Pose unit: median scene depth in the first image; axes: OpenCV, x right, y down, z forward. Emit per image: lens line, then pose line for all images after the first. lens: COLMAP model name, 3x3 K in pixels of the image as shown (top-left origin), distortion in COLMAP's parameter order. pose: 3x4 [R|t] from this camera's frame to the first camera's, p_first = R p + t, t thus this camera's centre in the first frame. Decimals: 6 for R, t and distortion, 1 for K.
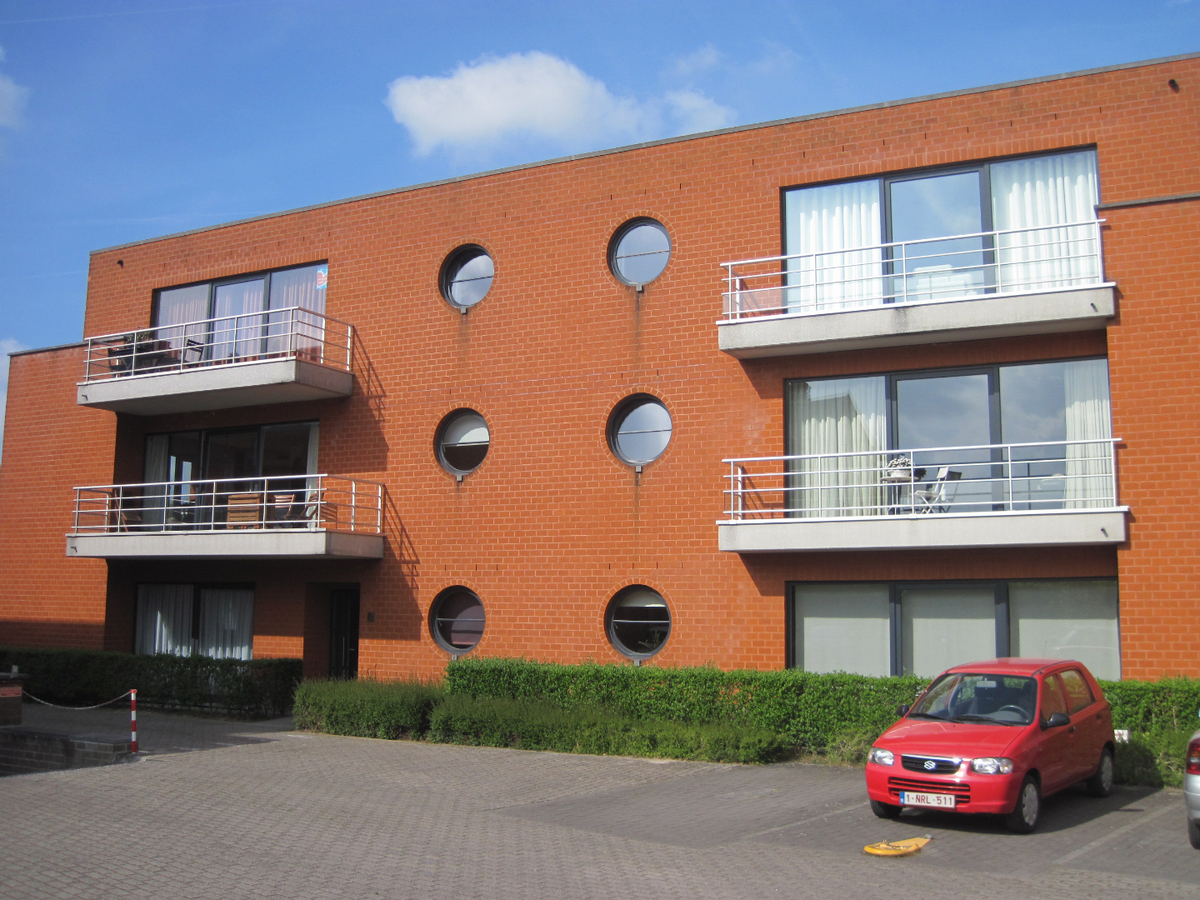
lens RADIAL K [[1233.6, 0, 604.0], [0, 1233.6, 439.8], [0, 0, 1]] dist [-0.113769, 0.000000]
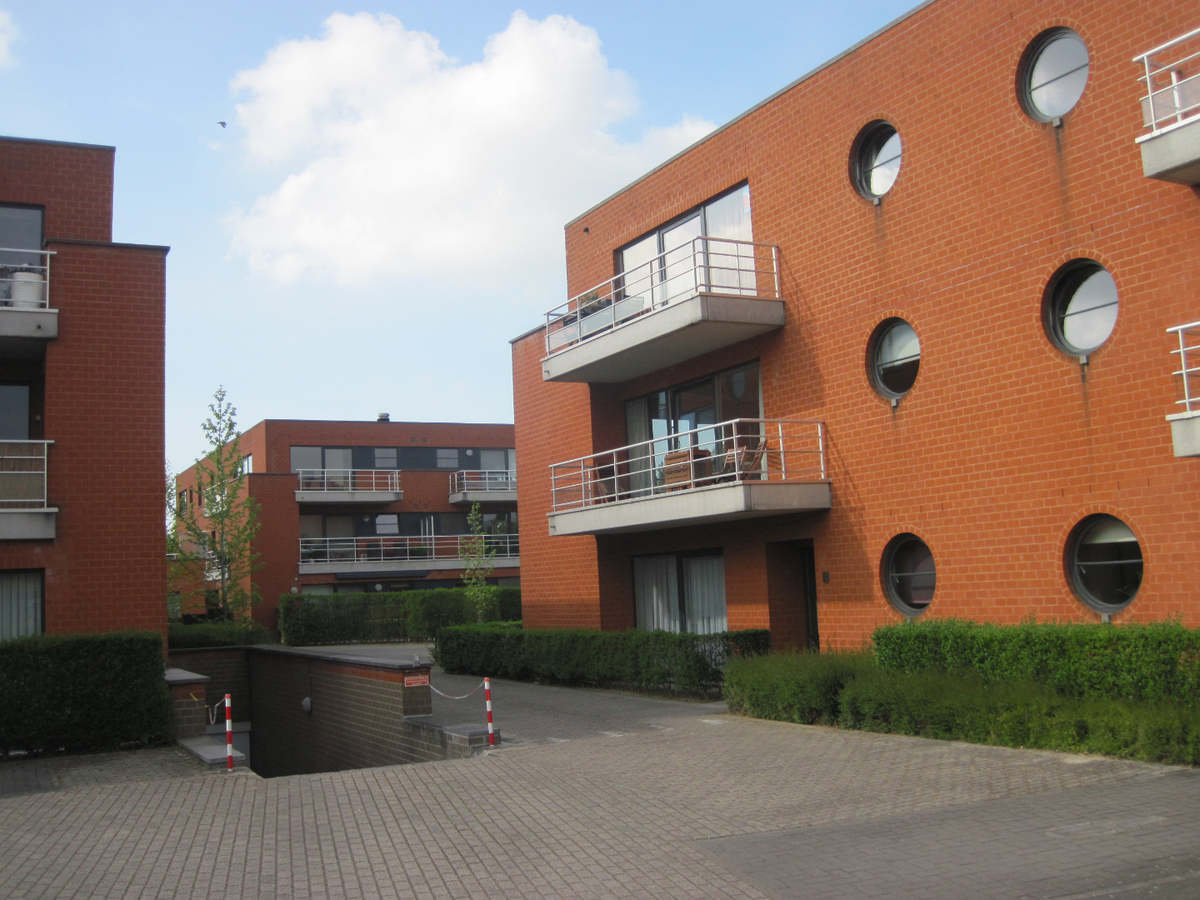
lens RADIAL K [[1233.6, 0, 647.6], [0, 1233.6, 425.9], [0, 0, 1]] dist [-0.113769, 0.000000]
pose [[0.833740, -0.121408, -0.538645, 0.187833], [0.136150, 0.990609, -0.012538, 0.034627], [0.535109, -0.062883, 0.842440, 0.223253]]
